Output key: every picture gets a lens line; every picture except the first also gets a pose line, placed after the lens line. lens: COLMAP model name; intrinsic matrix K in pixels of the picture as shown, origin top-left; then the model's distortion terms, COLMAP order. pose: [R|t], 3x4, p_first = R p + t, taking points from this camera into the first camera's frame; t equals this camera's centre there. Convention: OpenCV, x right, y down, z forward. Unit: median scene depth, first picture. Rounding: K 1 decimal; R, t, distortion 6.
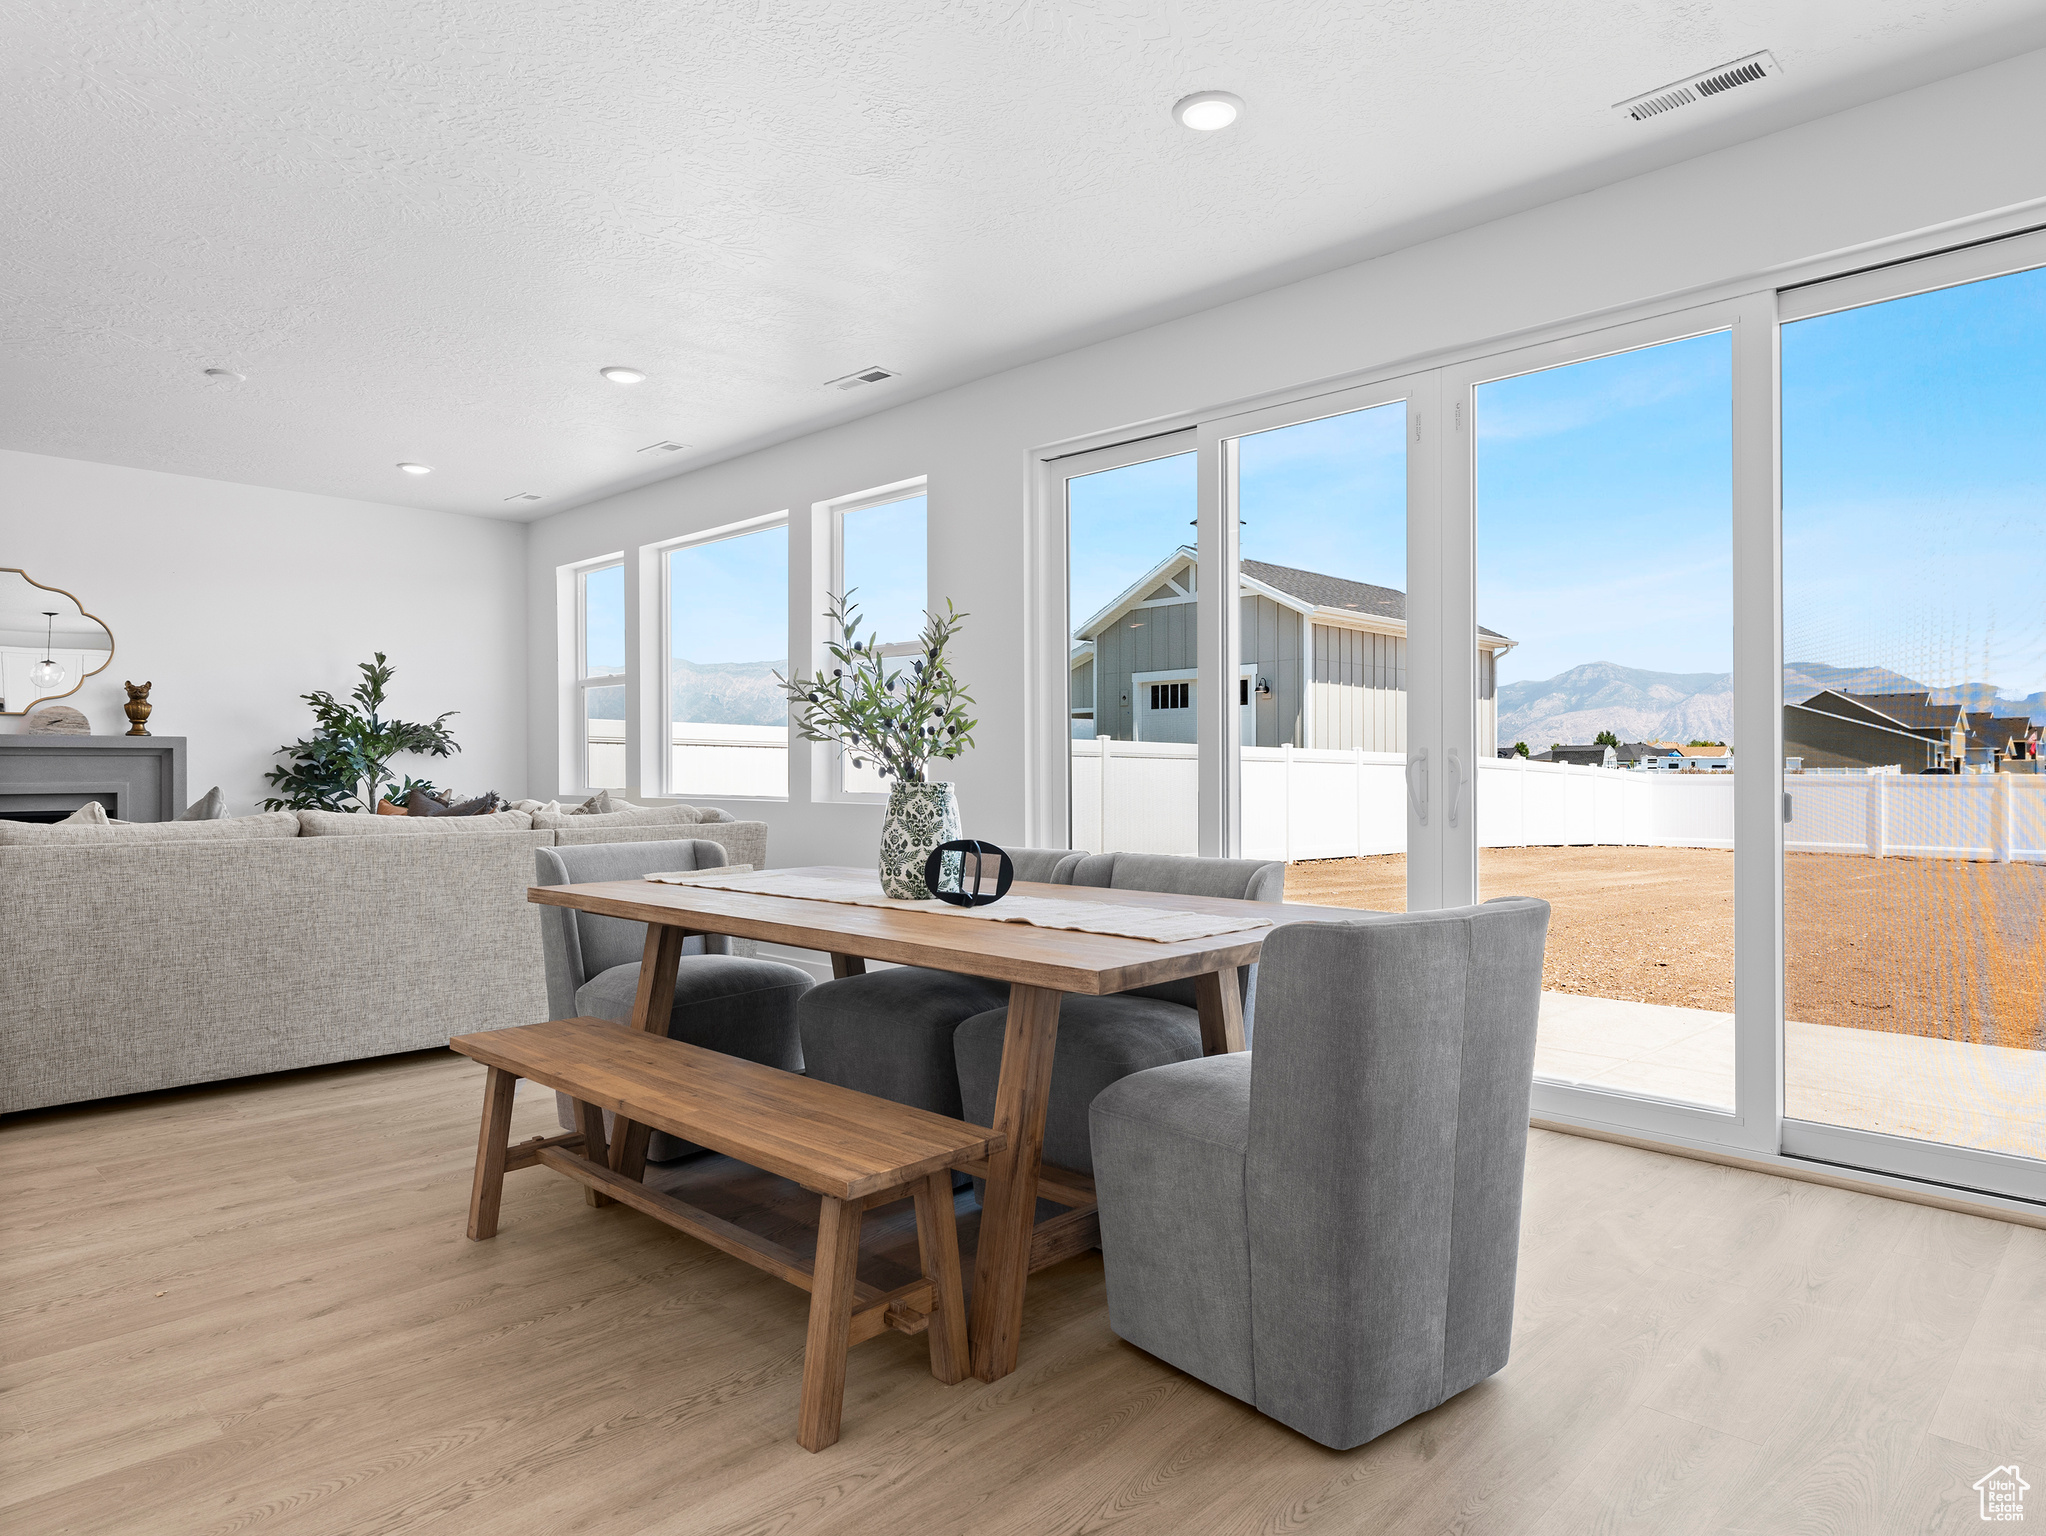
lens RADIAL K [[1232.5, 0, 1023.0], [0, 1232.5, 768.0], [0, 0, 1]] dist [0.000093, 0.000325]
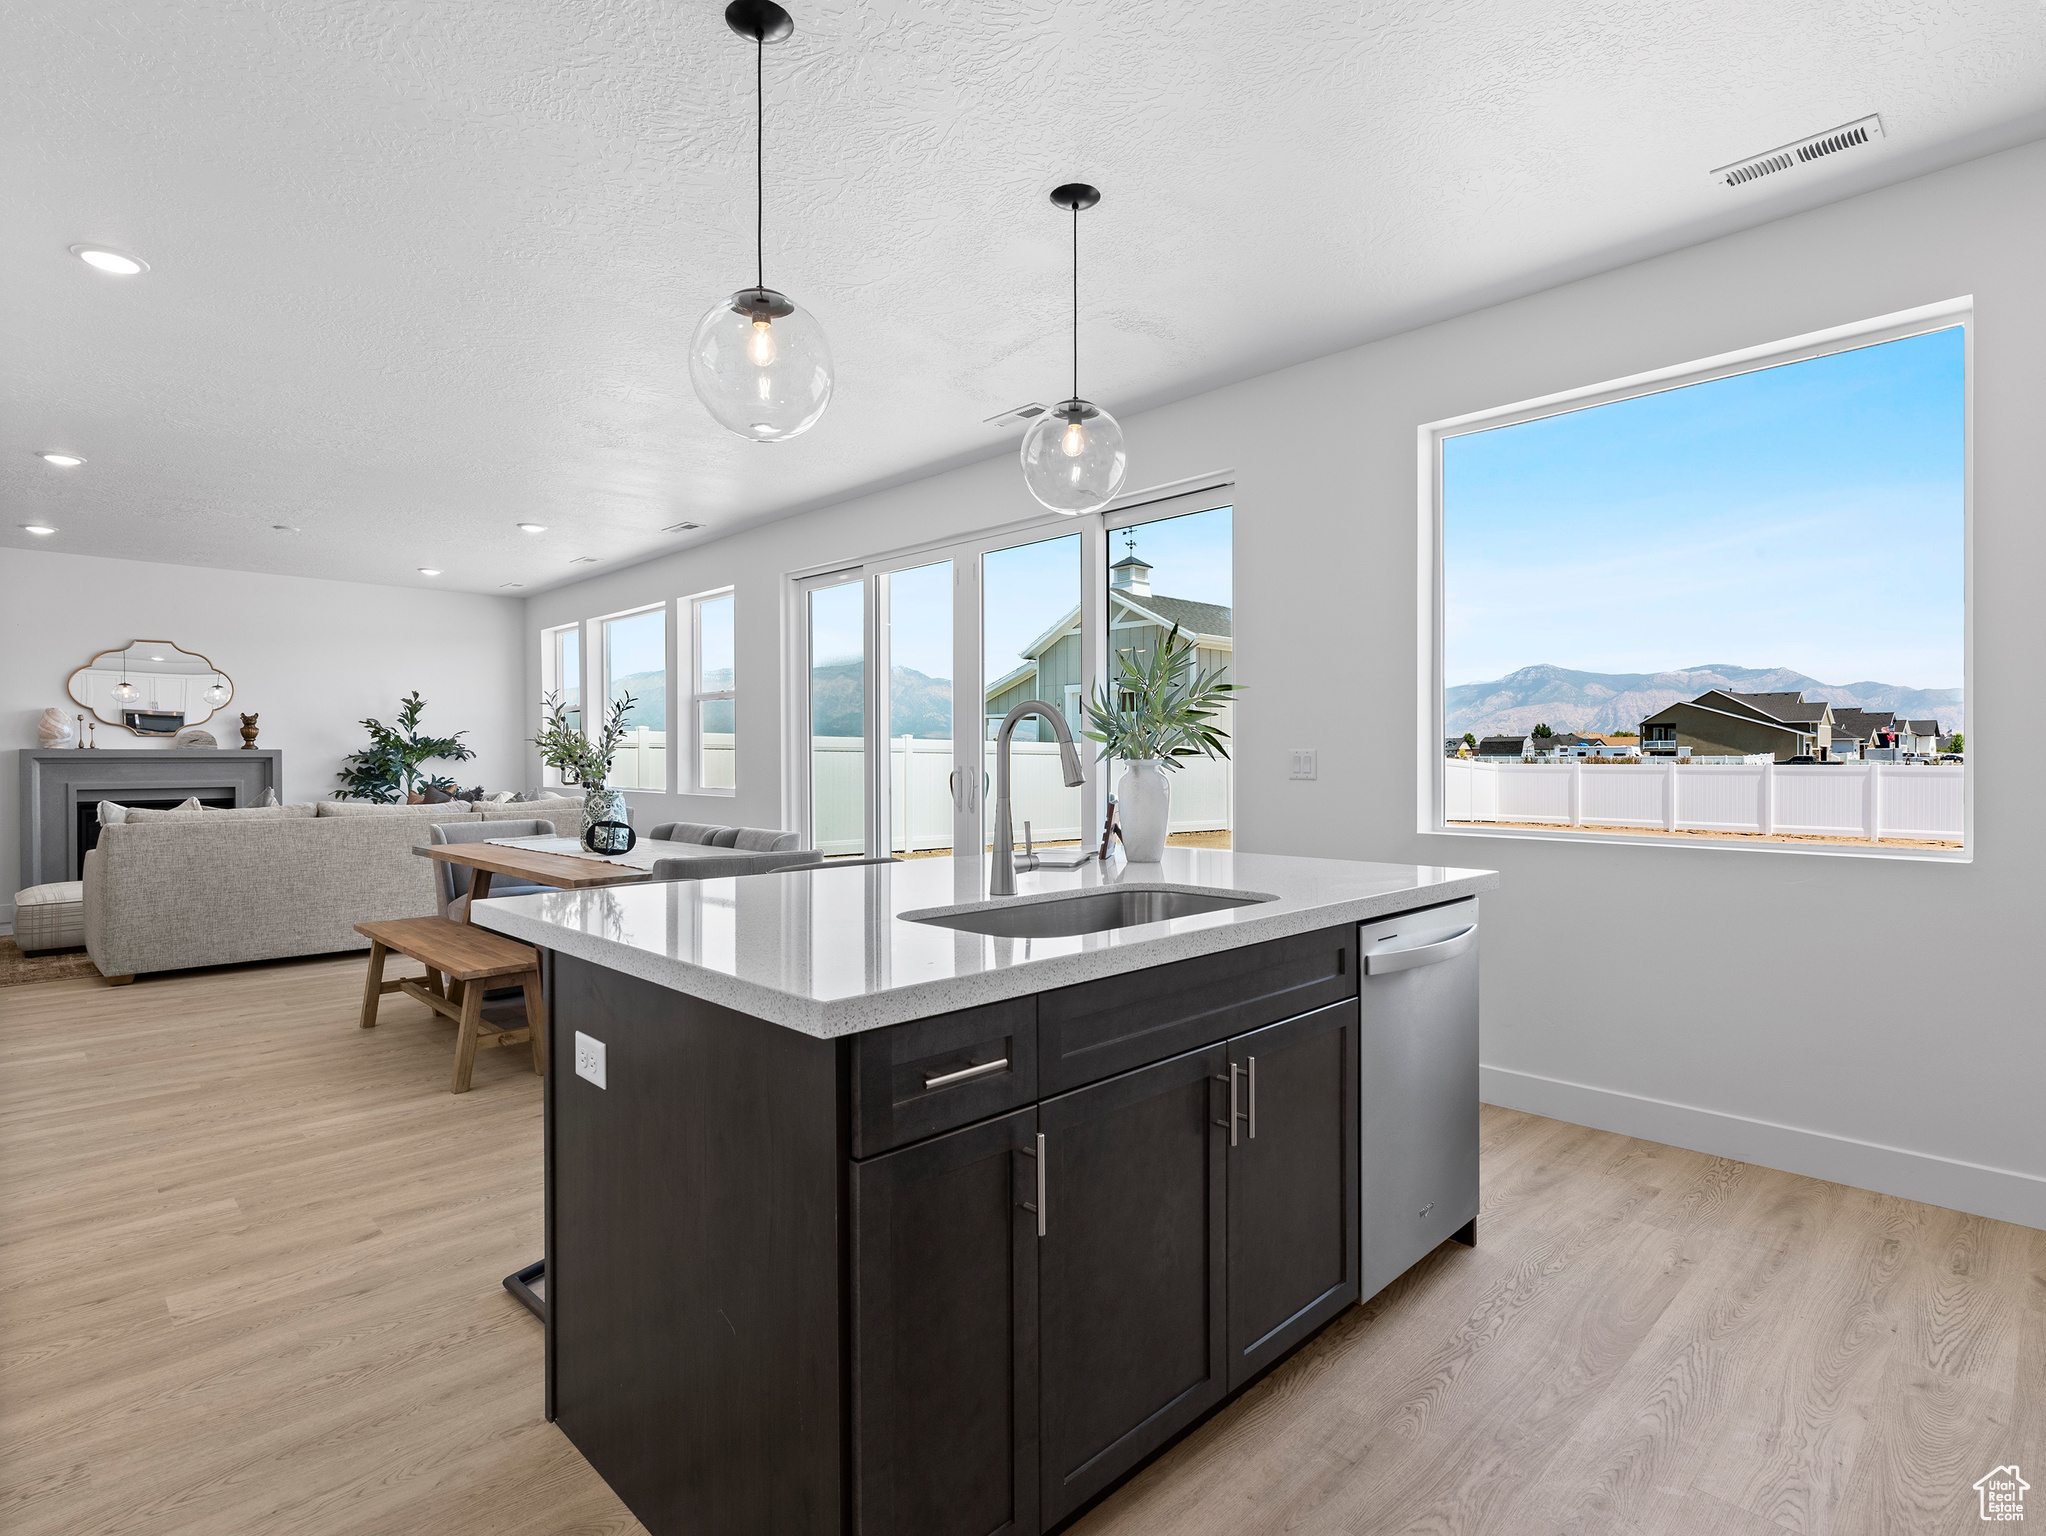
lens RADIAL K [[1027.0, 0, 1015.0], [0, 1027.0, 759.9], [0, 0, 1]] dist [0.000725, -0.000156]
pose [[0.999704, -0.000514, -0.024304, 0.250611], [0.000612, 0.999992, 0.004047, -0.017307], [0.024302, -0.004061, 0.999696, -0.236514]]
